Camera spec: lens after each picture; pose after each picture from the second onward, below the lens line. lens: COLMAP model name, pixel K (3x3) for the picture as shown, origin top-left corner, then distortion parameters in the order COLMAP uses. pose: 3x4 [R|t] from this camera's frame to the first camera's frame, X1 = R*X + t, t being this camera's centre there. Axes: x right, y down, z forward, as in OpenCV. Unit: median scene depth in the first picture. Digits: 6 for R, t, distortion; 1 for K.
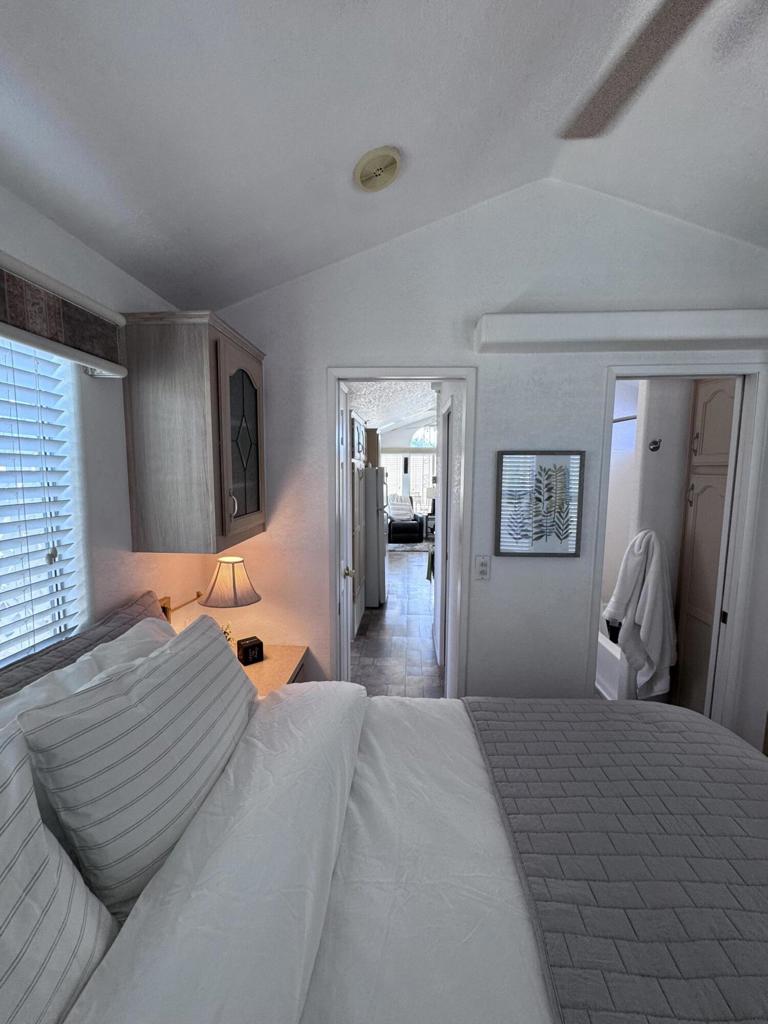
lens RADIAL K [[413.1, 0, 386.5], [0, 413.1, 514.9], [0, 0, 1]] dist [0.011736, -0.000393]
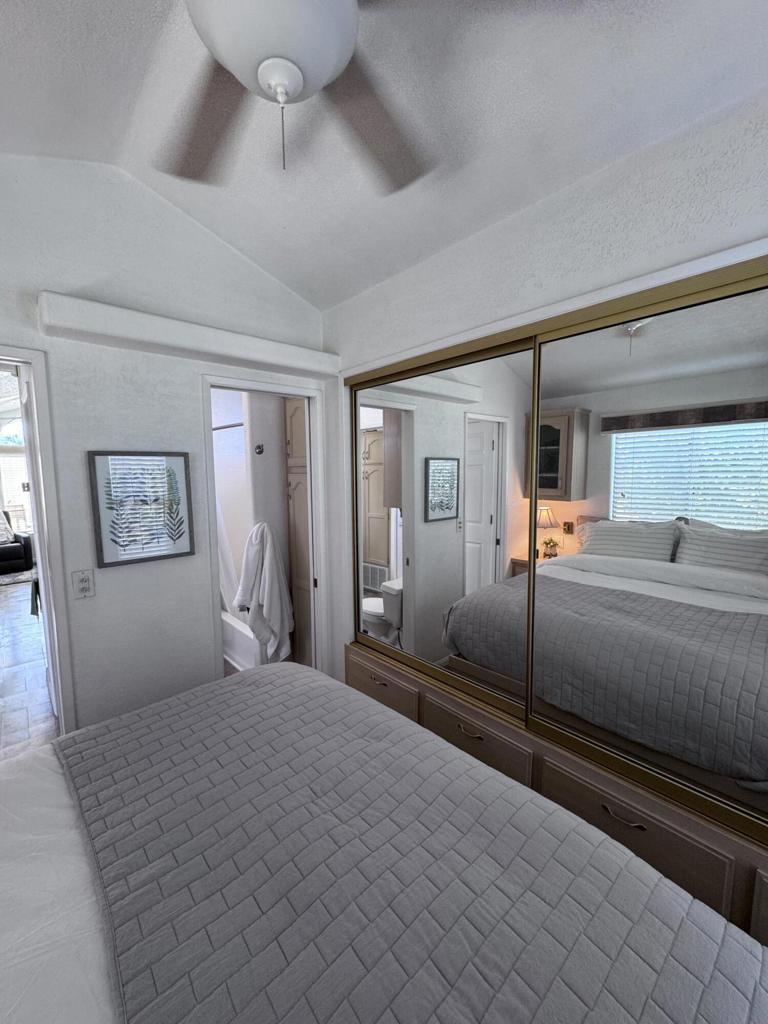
lens RADIAL K [[413.1, 0, 379.8], [0, 413.1, 514.7], [0, 0, 1]] dist [0.011736, -0.000393]
pose [[0.710249, -0.090741, 0.698077, 0.076459], [0.095847, 0.994888, 0.031805, 0.013362], [-0.697395, 0.044319, 0.715316, -0.071711]]
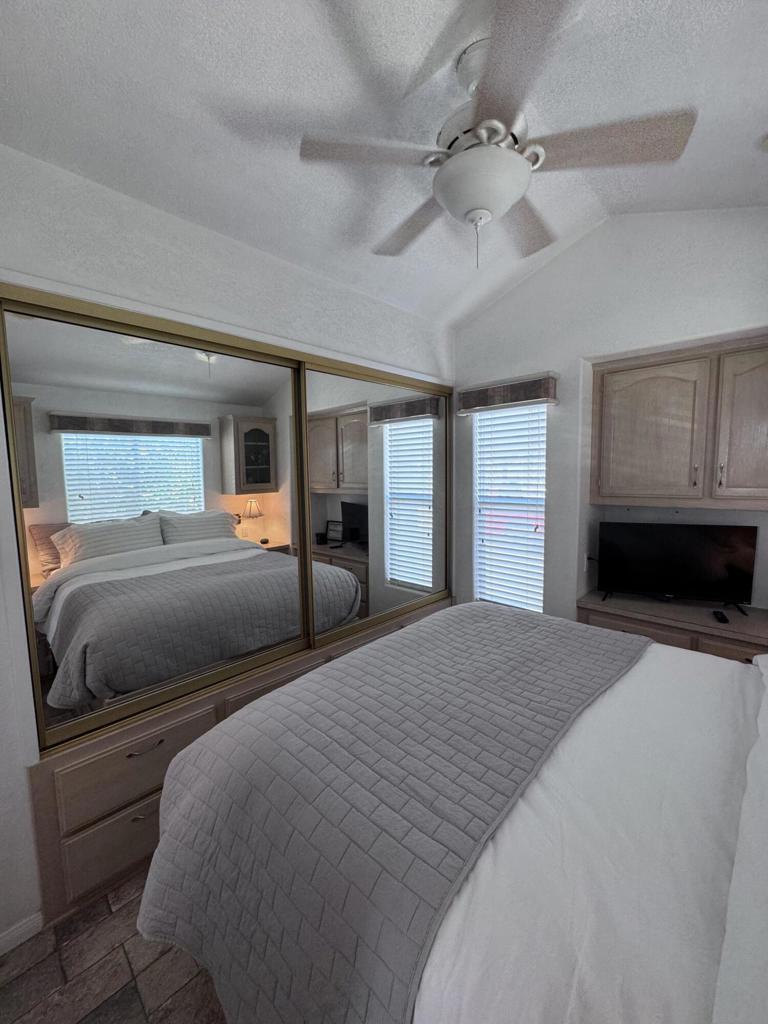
lens RADIAL K [[413.1, 0, 377.7], [0, 413.1, 506.7], [0, 0, 1]] dist [0.011736, -0.000393]
pose [[-0.760162, -0.037838, 0.648630, -0.024374], [0.098478, 0.980060, 0.172583, -0.055396], [-0.642227, 0.195067, -0.741278, 1.000728]]
